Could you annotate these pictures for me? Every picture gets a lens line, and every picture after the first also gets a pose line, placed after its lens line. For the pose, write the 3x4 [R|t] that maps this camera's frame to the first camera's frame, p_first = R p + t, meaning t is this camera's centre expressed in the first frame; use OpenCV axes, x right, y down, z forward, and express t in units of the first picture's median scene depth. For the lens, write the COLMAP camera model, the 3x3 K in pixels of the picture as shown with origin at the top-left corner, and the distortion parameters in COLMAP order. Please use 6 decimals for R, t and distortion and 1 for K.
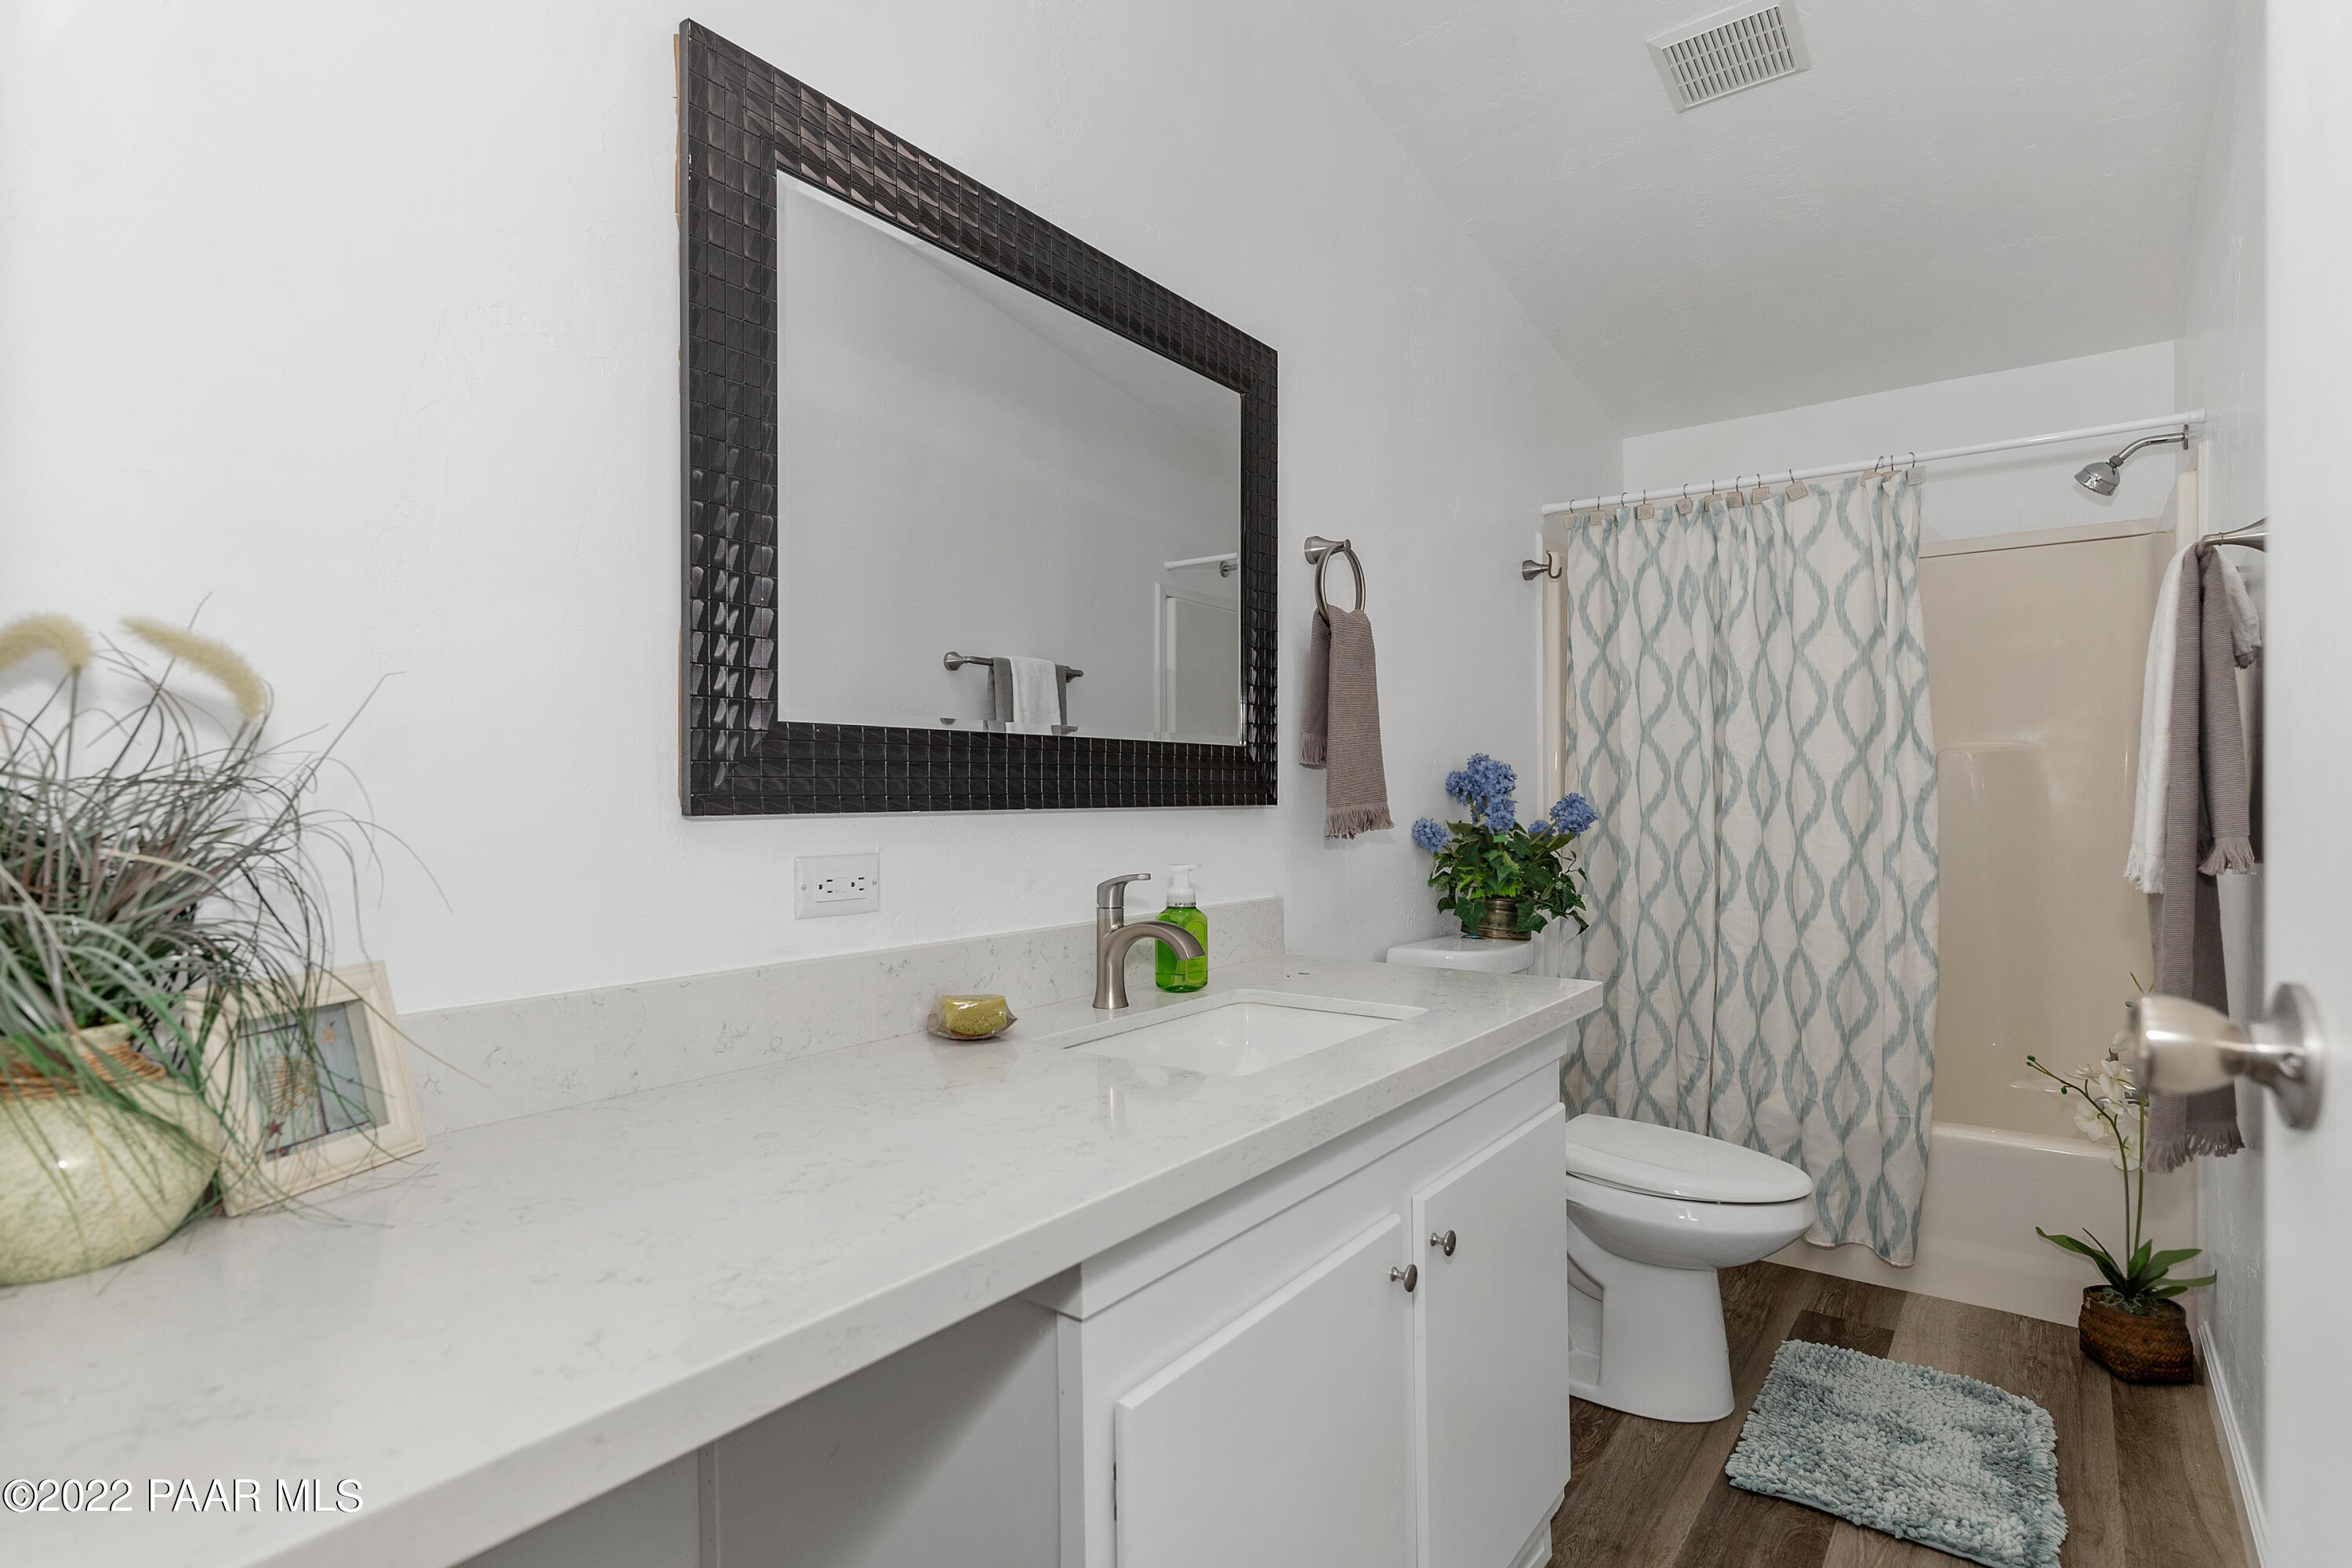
lens RADIAL K [[1205.5, 0, 1176.4], [0, 1205.5, 787.4], [0, 0, 1]] dist [0.006738, -0.002640]
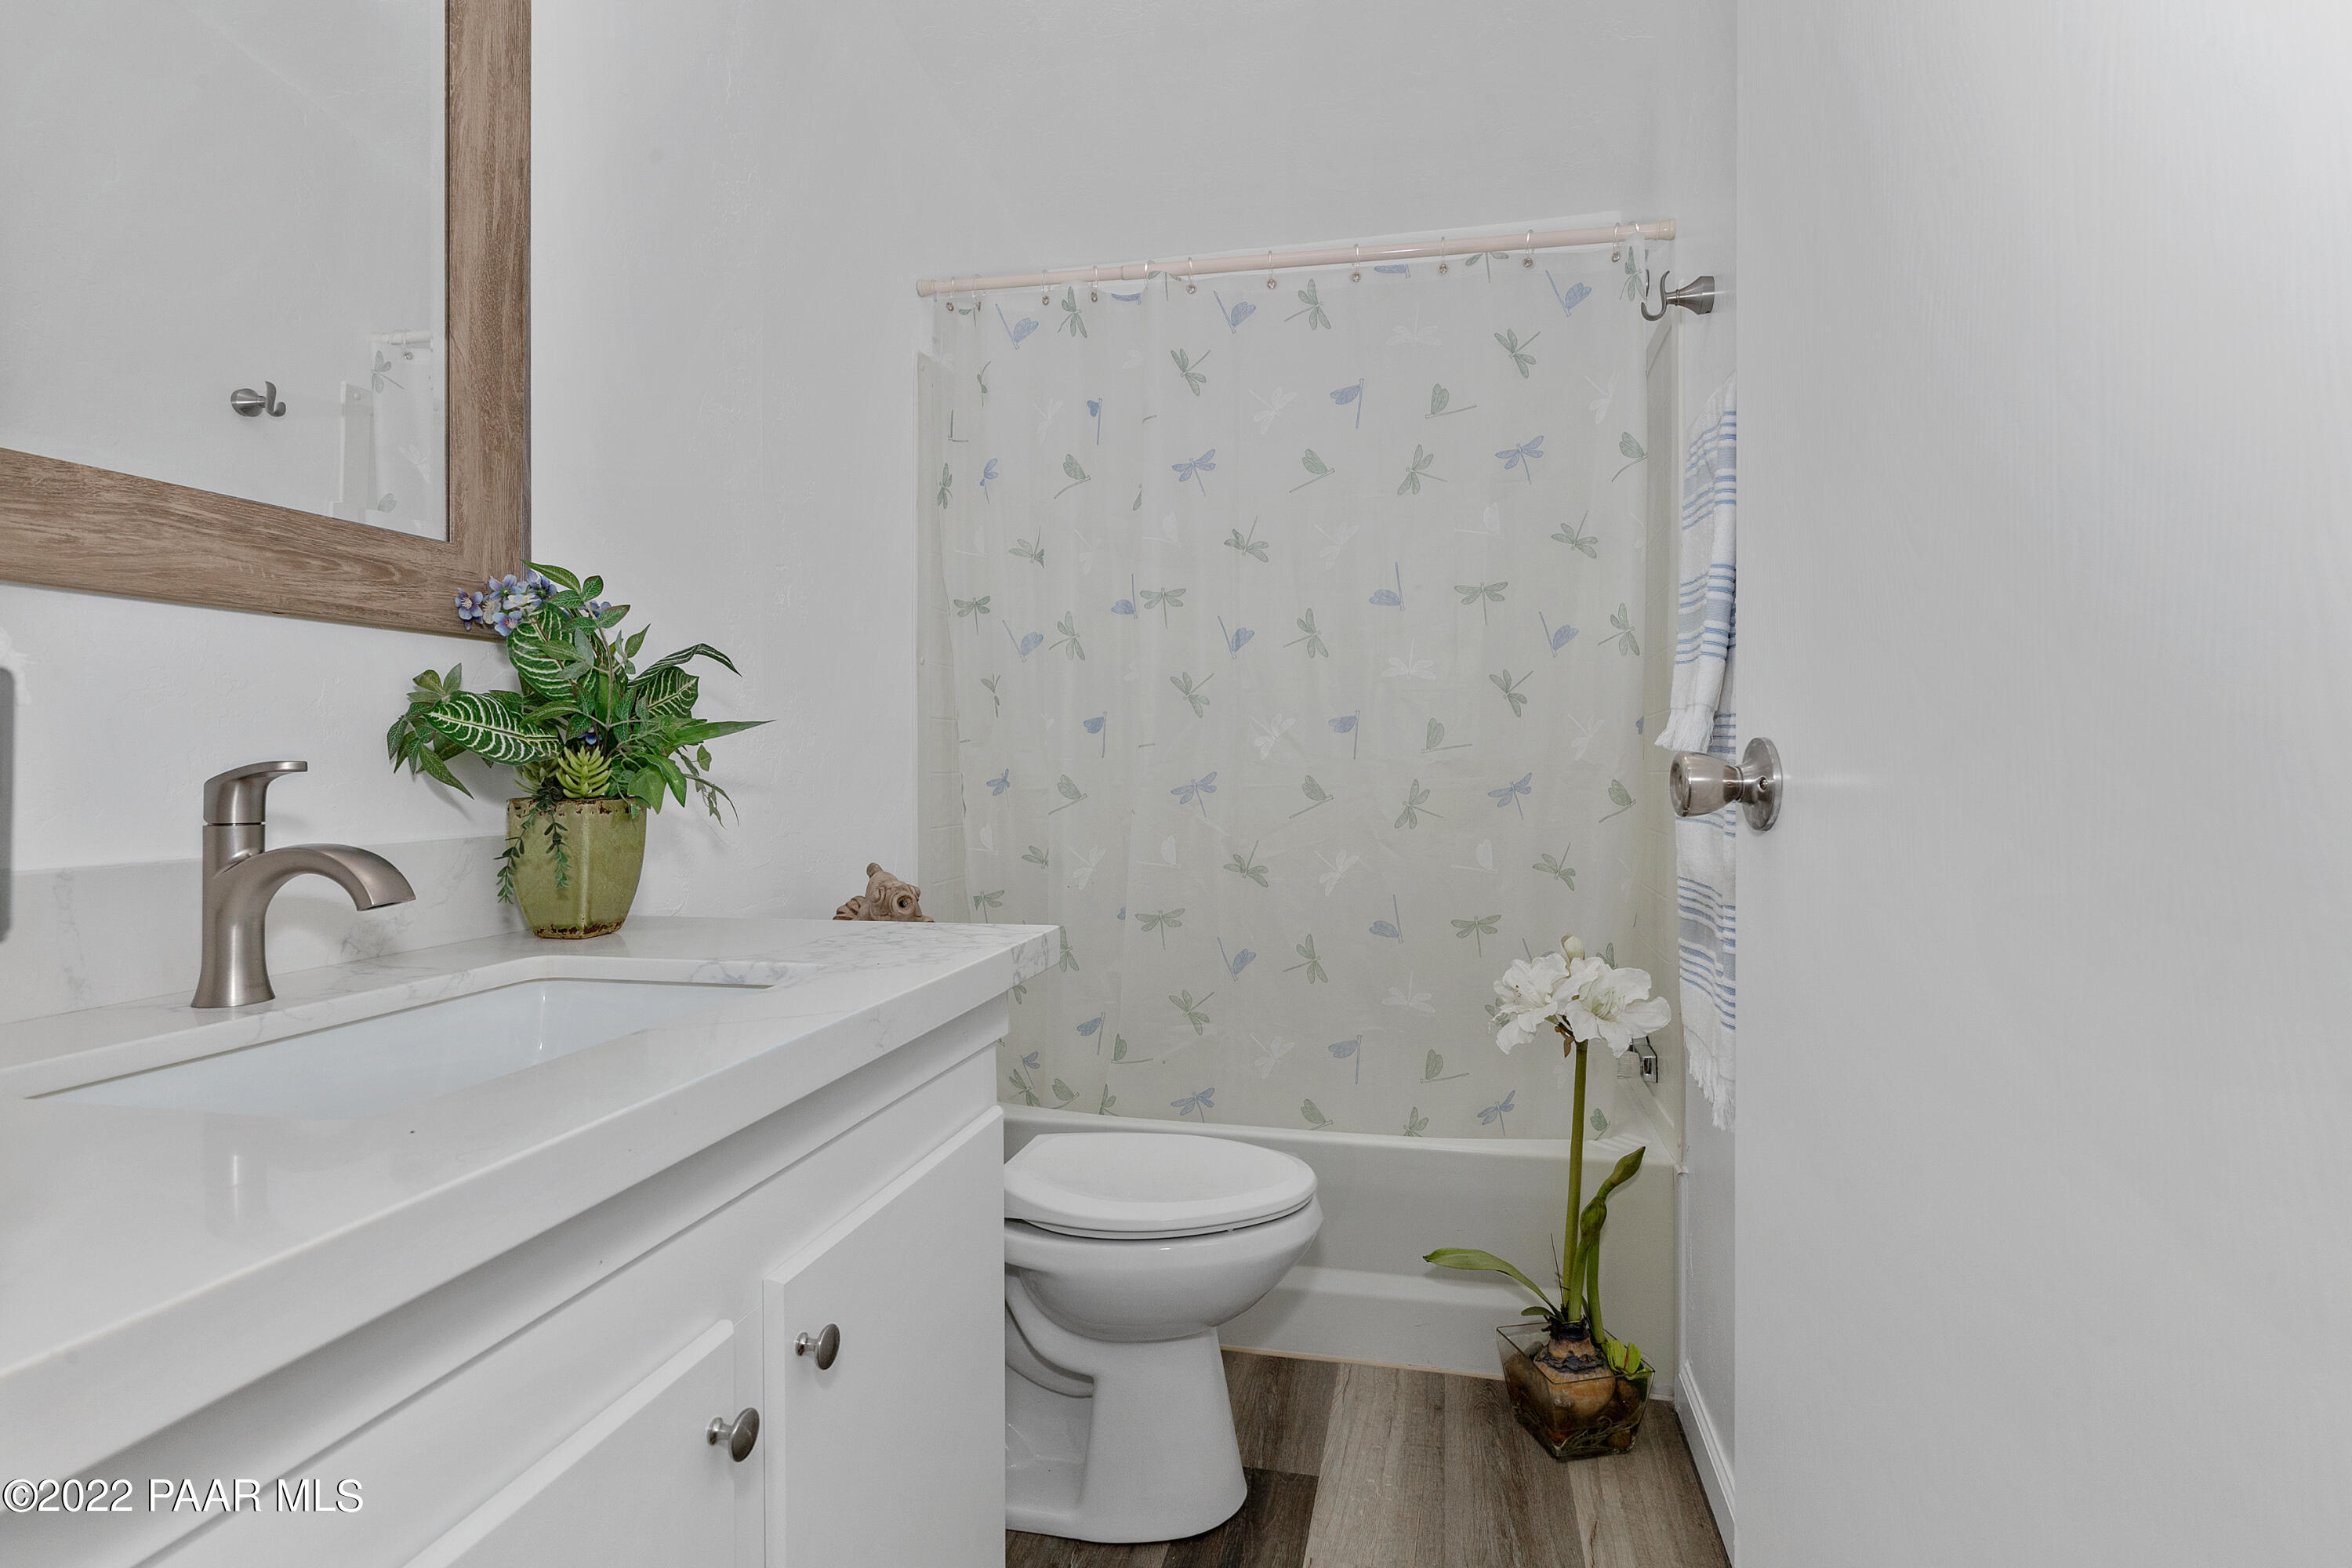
lens RADIAL K [[1205.5, 0, 1178.2], [0, 1205.5, 778.9], [0, 0, 1]] dist [0.006738, -0.002640]
pose [[0.916815, 0.005026, 0.399281, 0.125038], [-0.008739, 0.999934, 0.007480, 0.073414], [-0.399217, -0.010347, 0.916798, 0.324117]]
